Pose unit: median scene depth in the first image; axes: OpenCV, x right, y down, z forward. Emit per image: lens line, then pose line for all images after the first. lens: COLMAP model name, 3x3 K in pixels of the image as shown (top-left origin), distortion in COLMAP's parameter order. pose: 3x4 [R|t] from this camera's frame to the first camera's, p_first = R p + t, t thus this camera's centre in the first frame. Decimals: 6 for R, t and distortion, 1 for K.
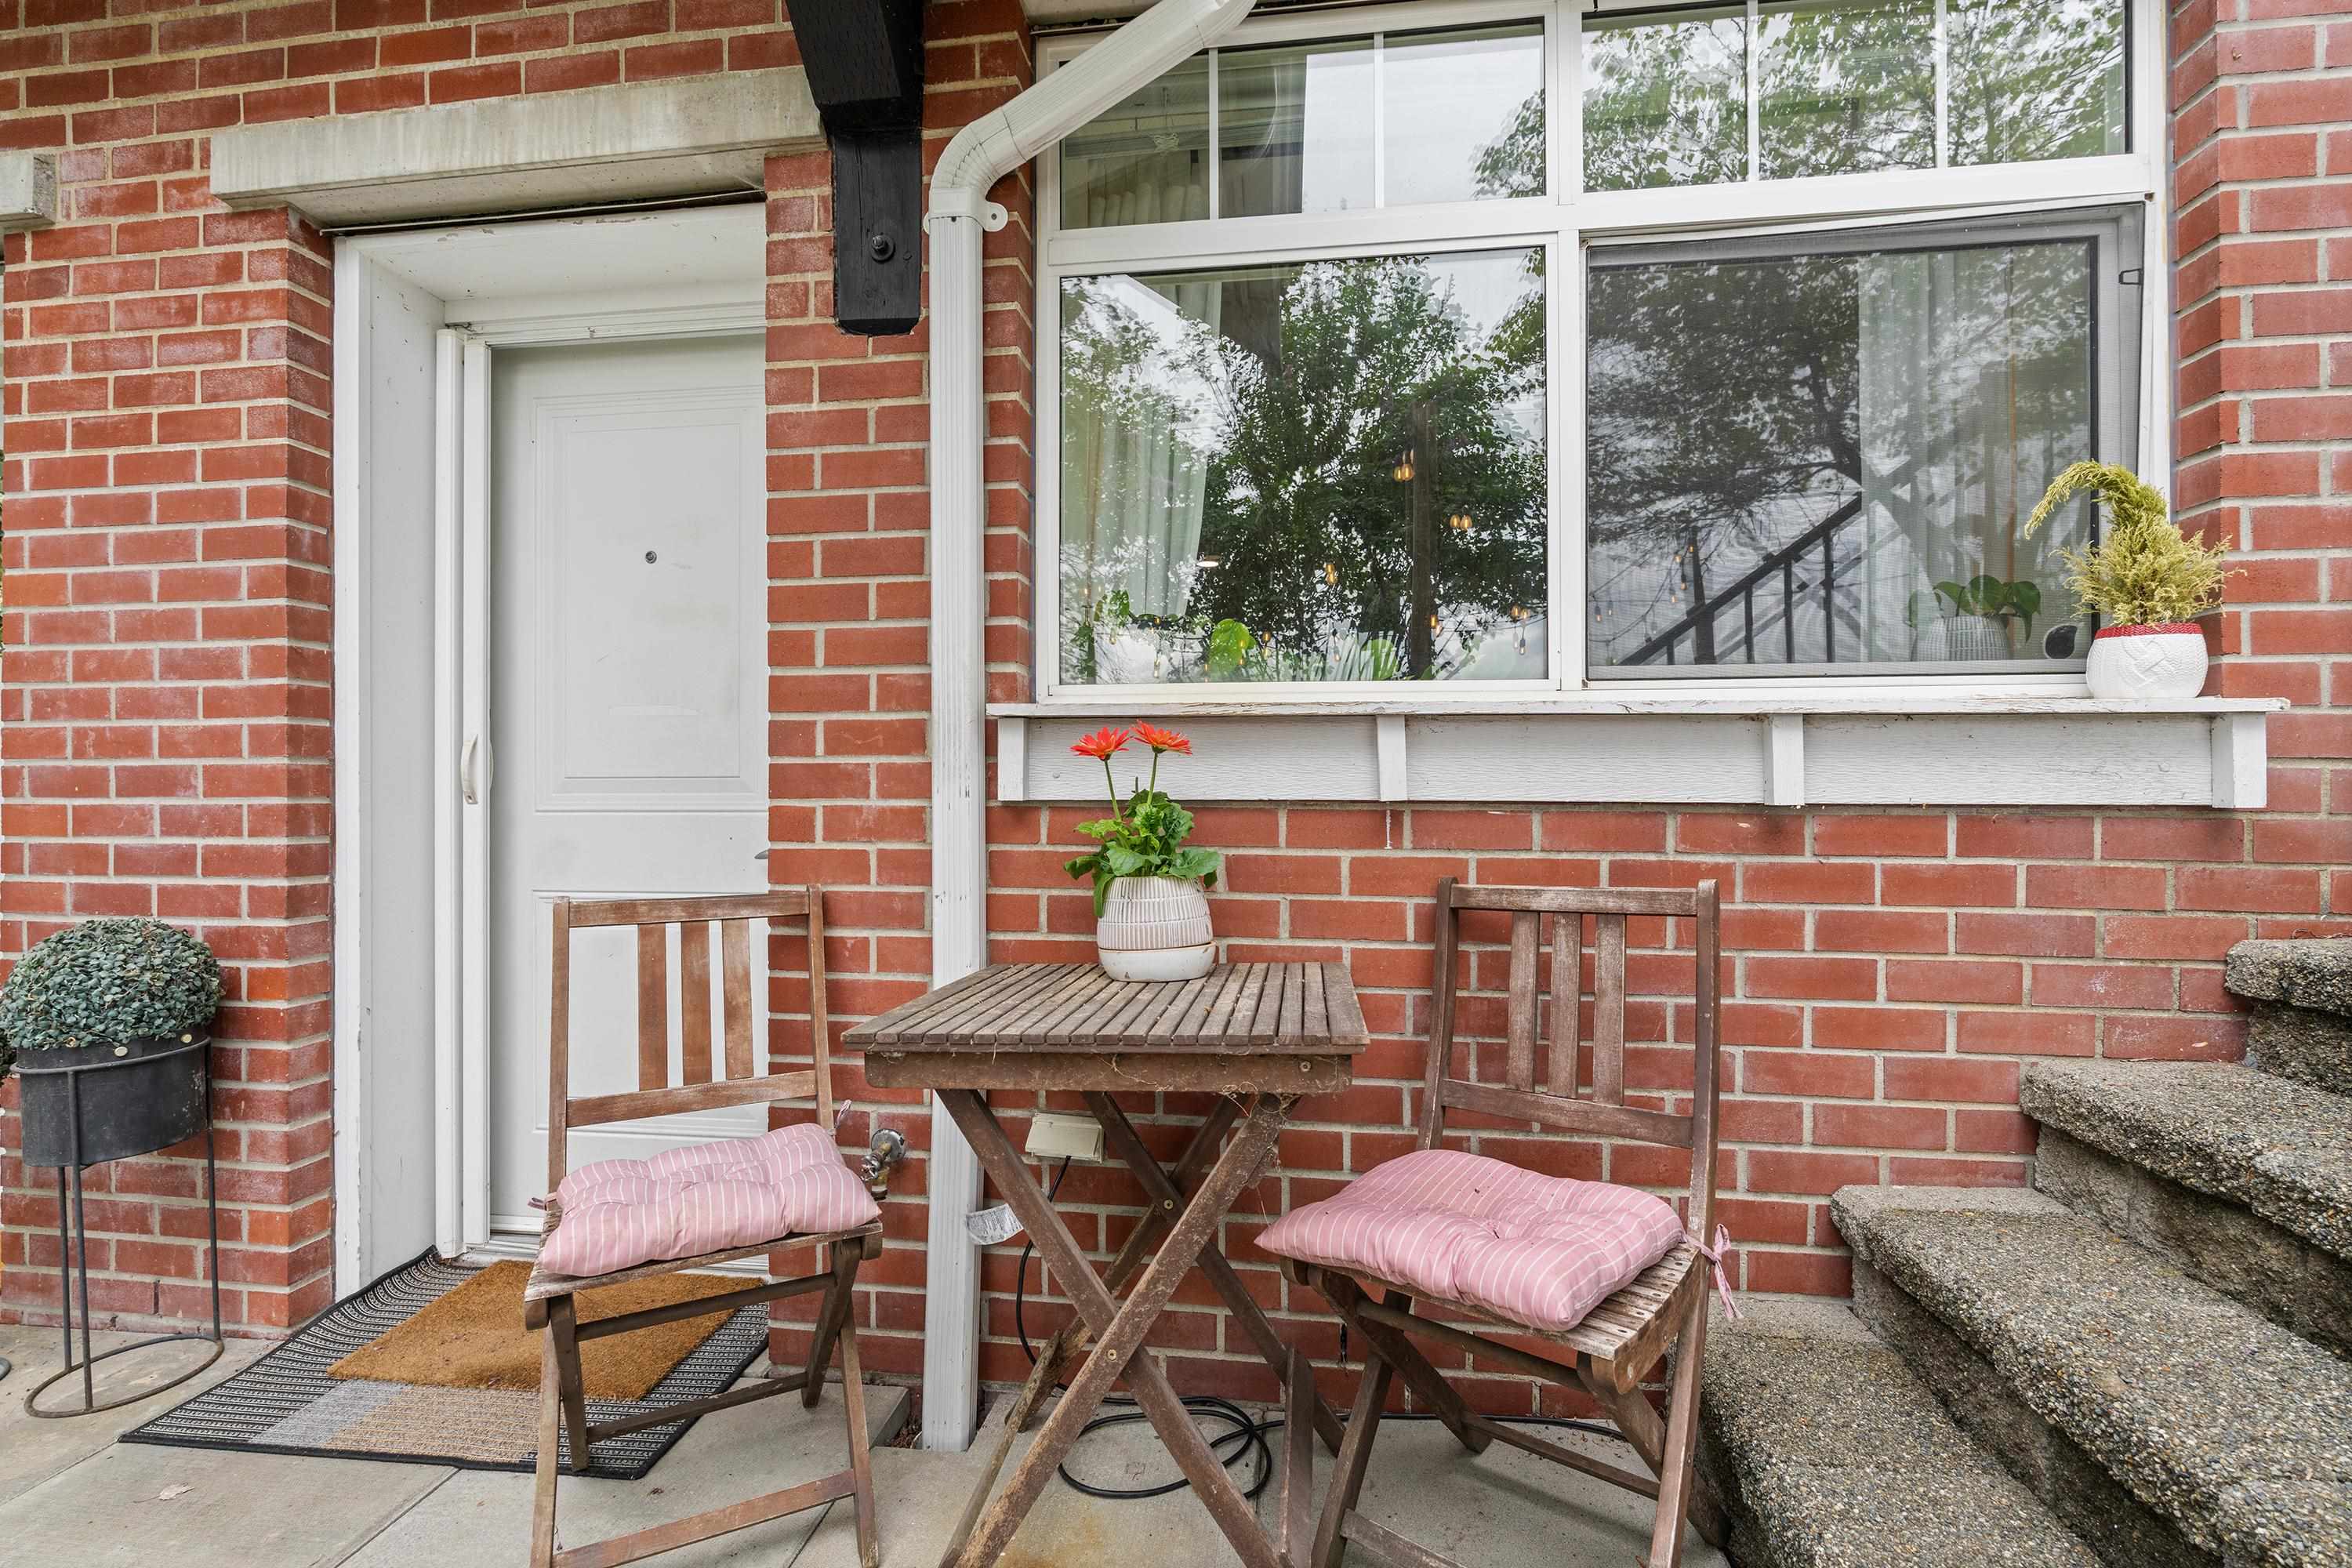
lens RADIAL K [[1032.0, 0, 1164.8], [0, 1032.0, 790.2], [0, 0, 1]] dist [-0.006682, 0.000544]
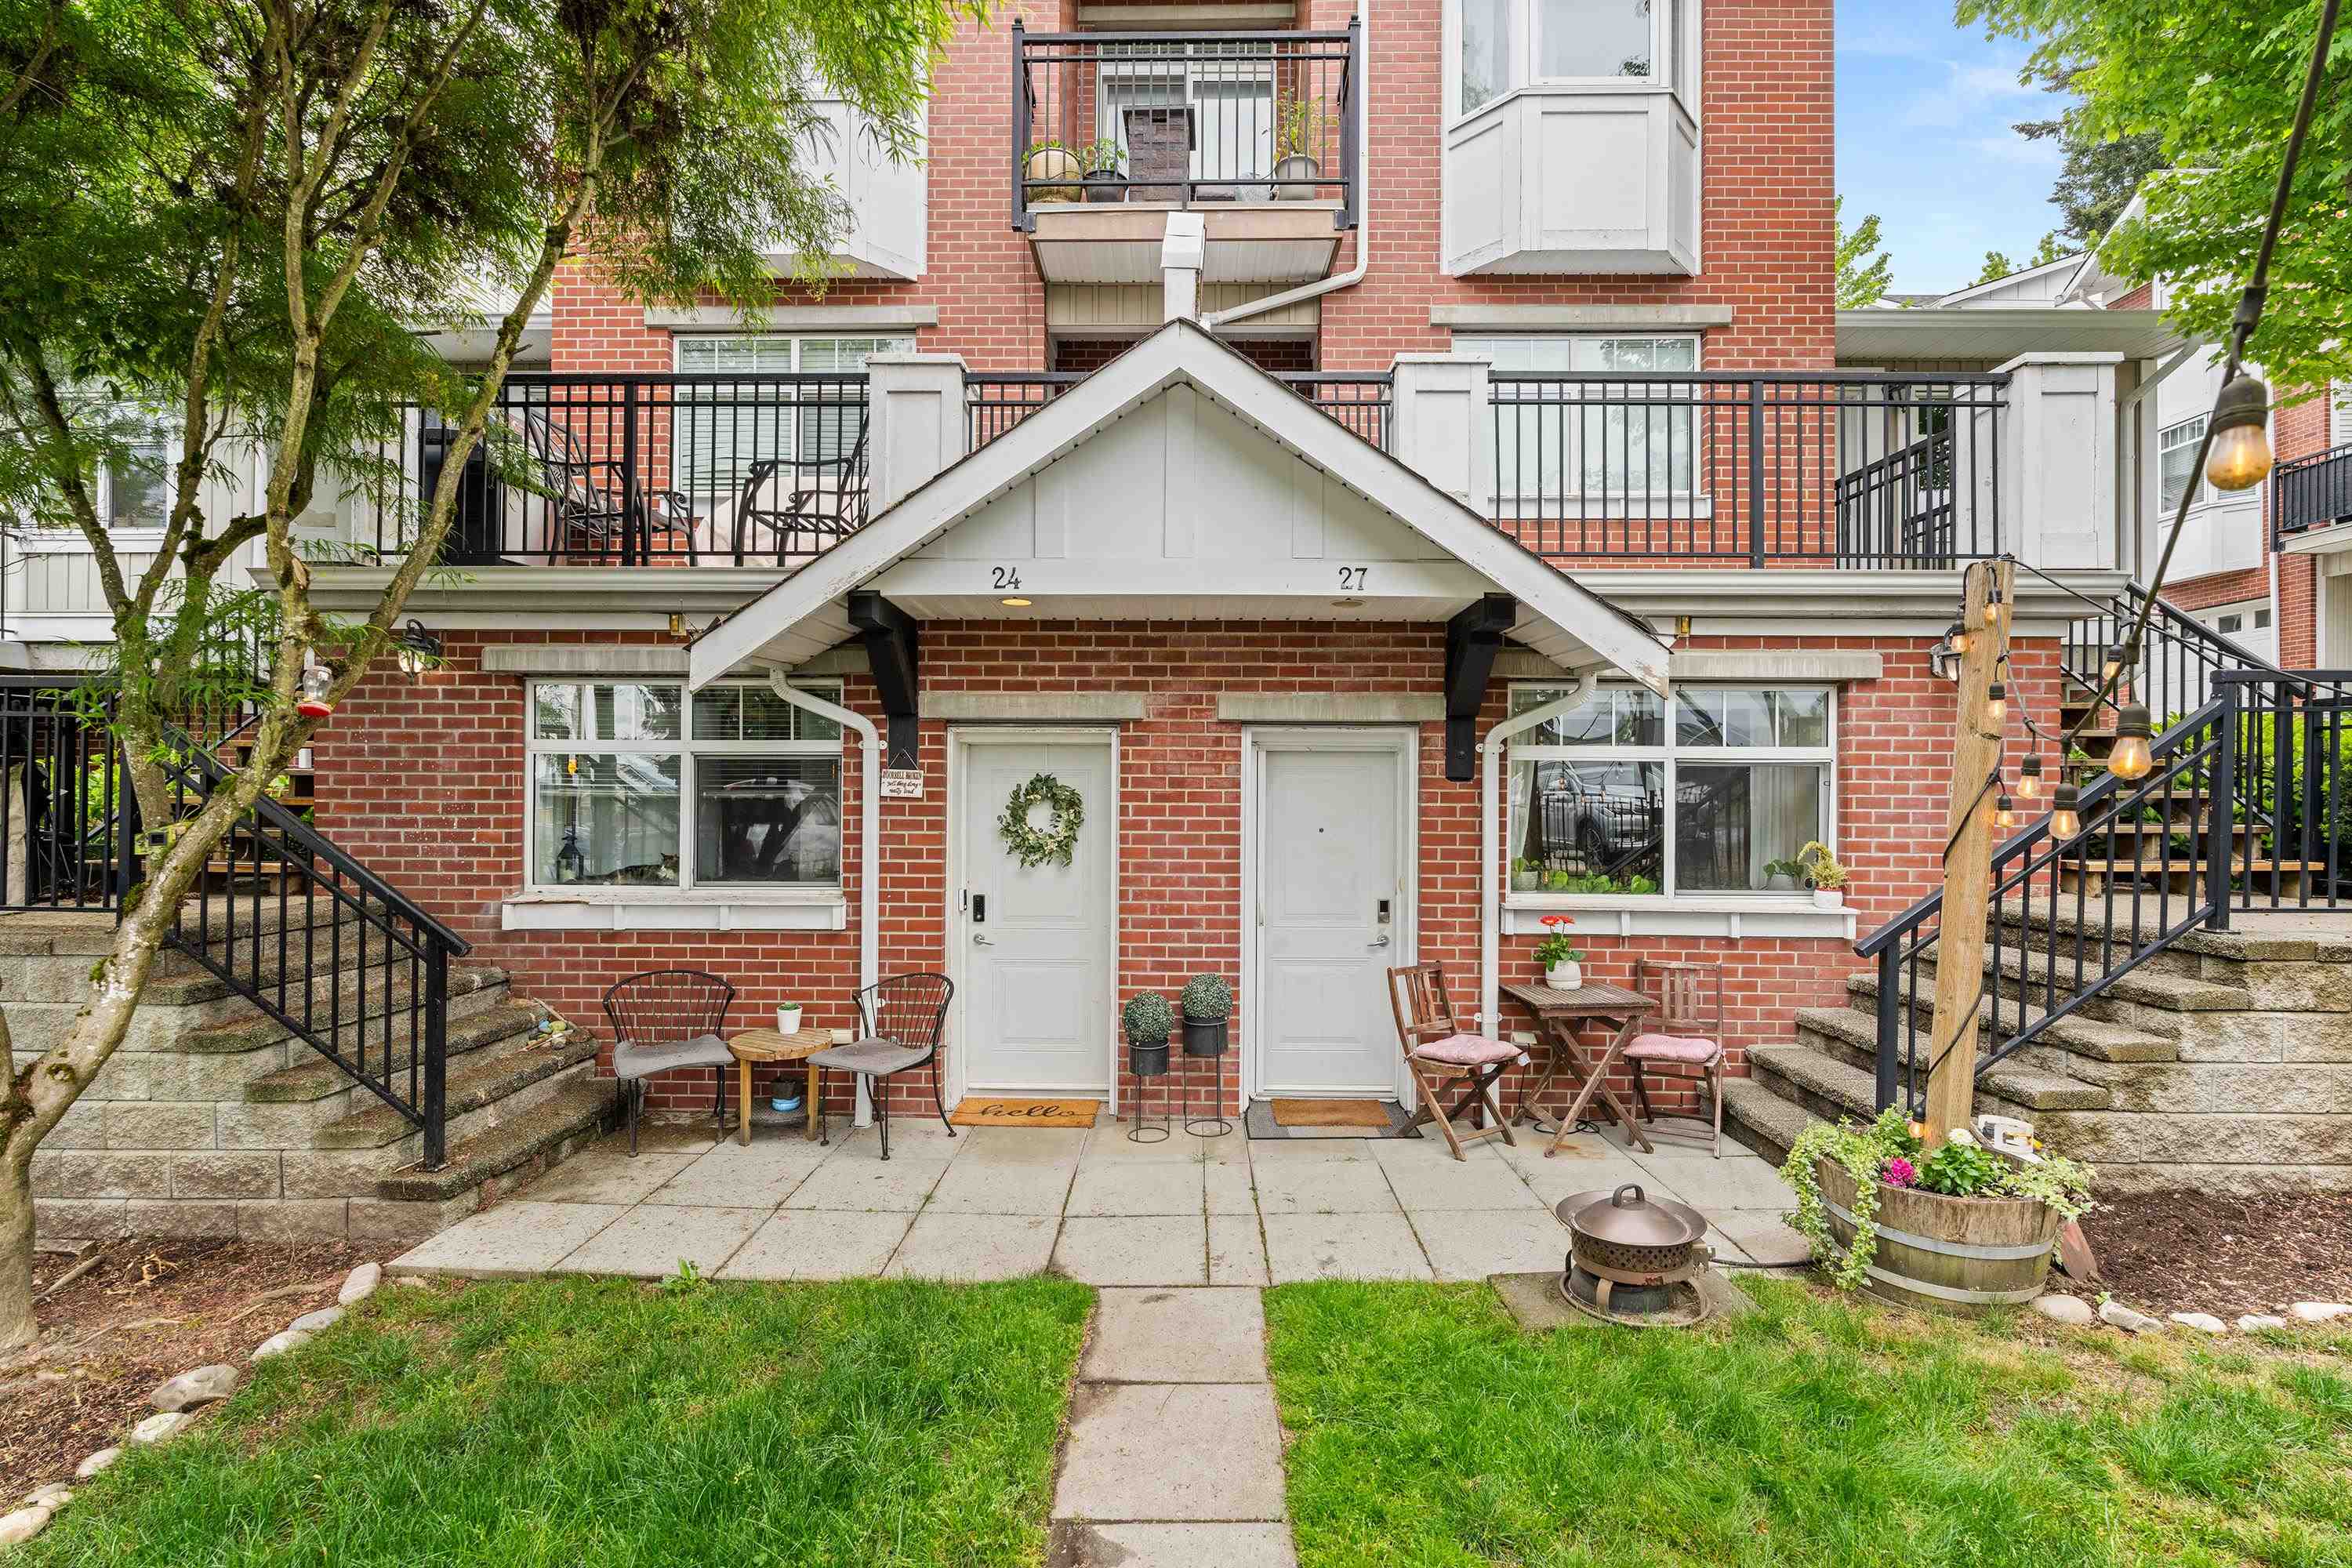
lens RADIAL K [[1032.0, 0, 1168.8], [0, 1032.0, 781.6], [0, 0, 1]] dist [-0.006682, 0.000544]
pose [[0.993024, 0.008061, 0.117634, -1.535178], [-0.007683, 0.999964, -0.003663, -0.432198], [-0.117659, 0.002734, 0.993050, -2.007977]]
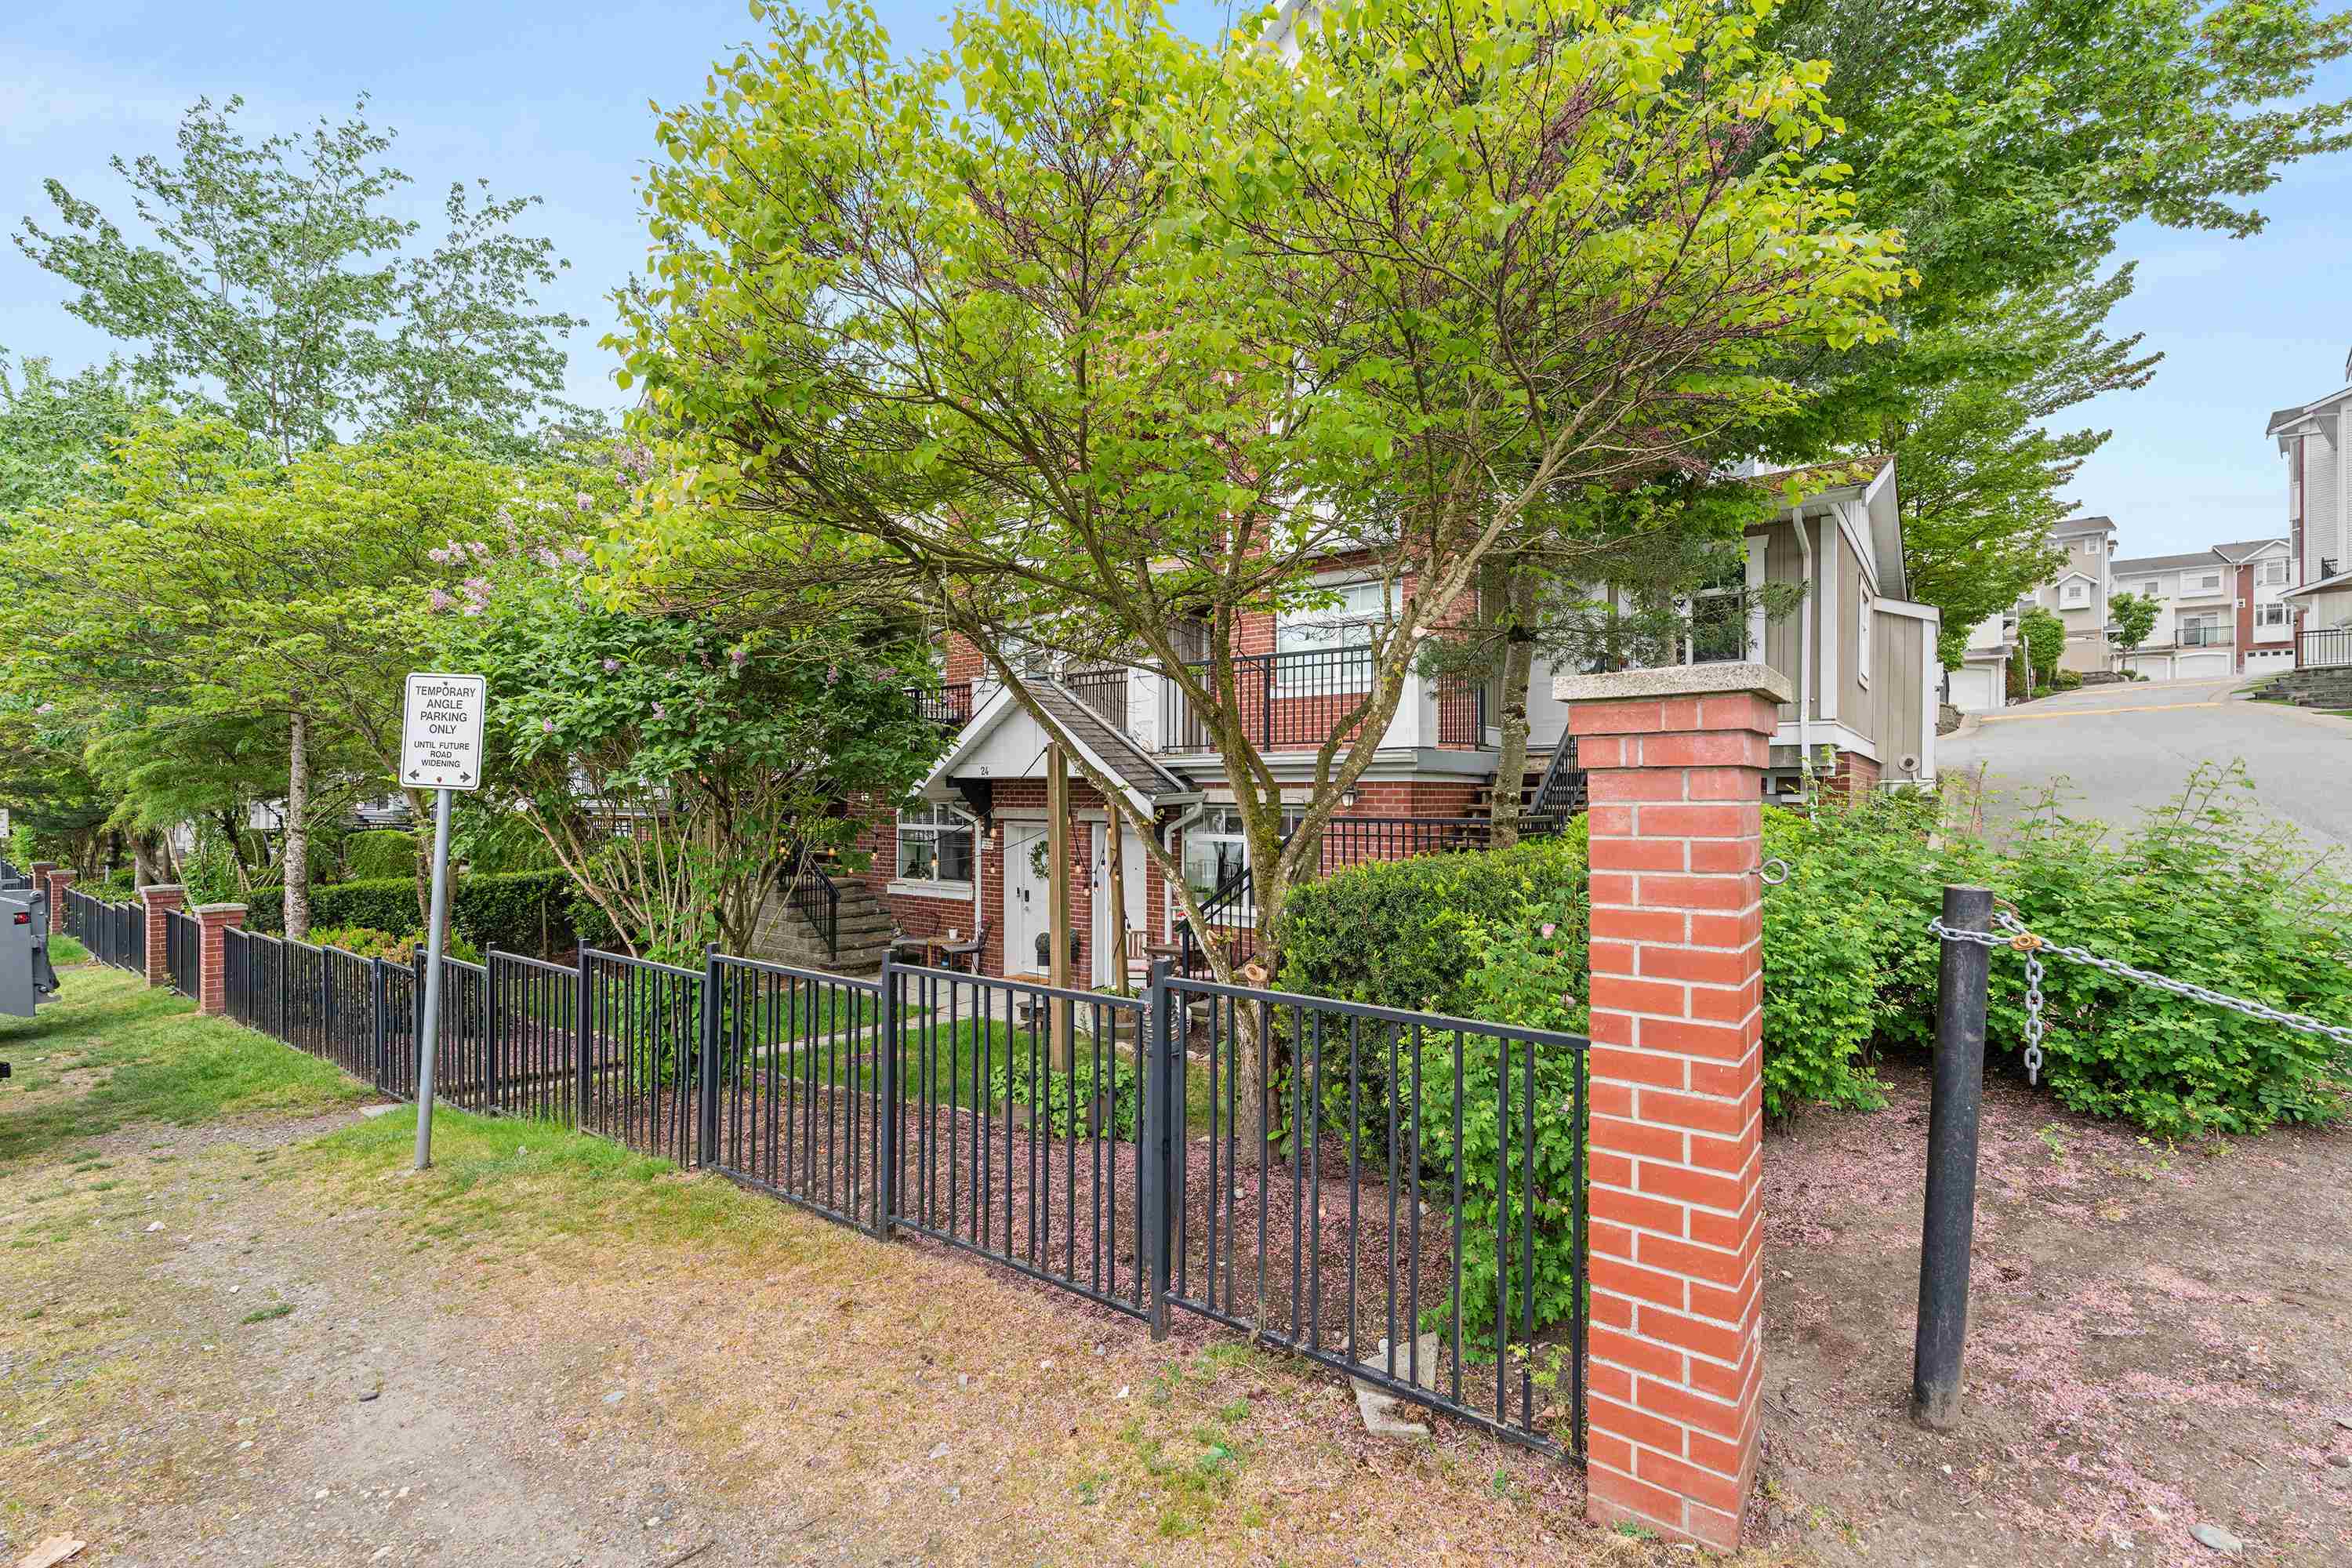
lens RADIAL K [[1032.0, 0, 1159.4], [0, 1032.0, 819.1], [0, 0, 1]] dist [-0.006682, 0.000544]
pose [[0.853562, 0.006281, -0.520953, 3.299259], [-0.002279, 0.999963, 0.008322, -0.688889], [0.520986, -0.005916, 0.853545, -4.863189]]
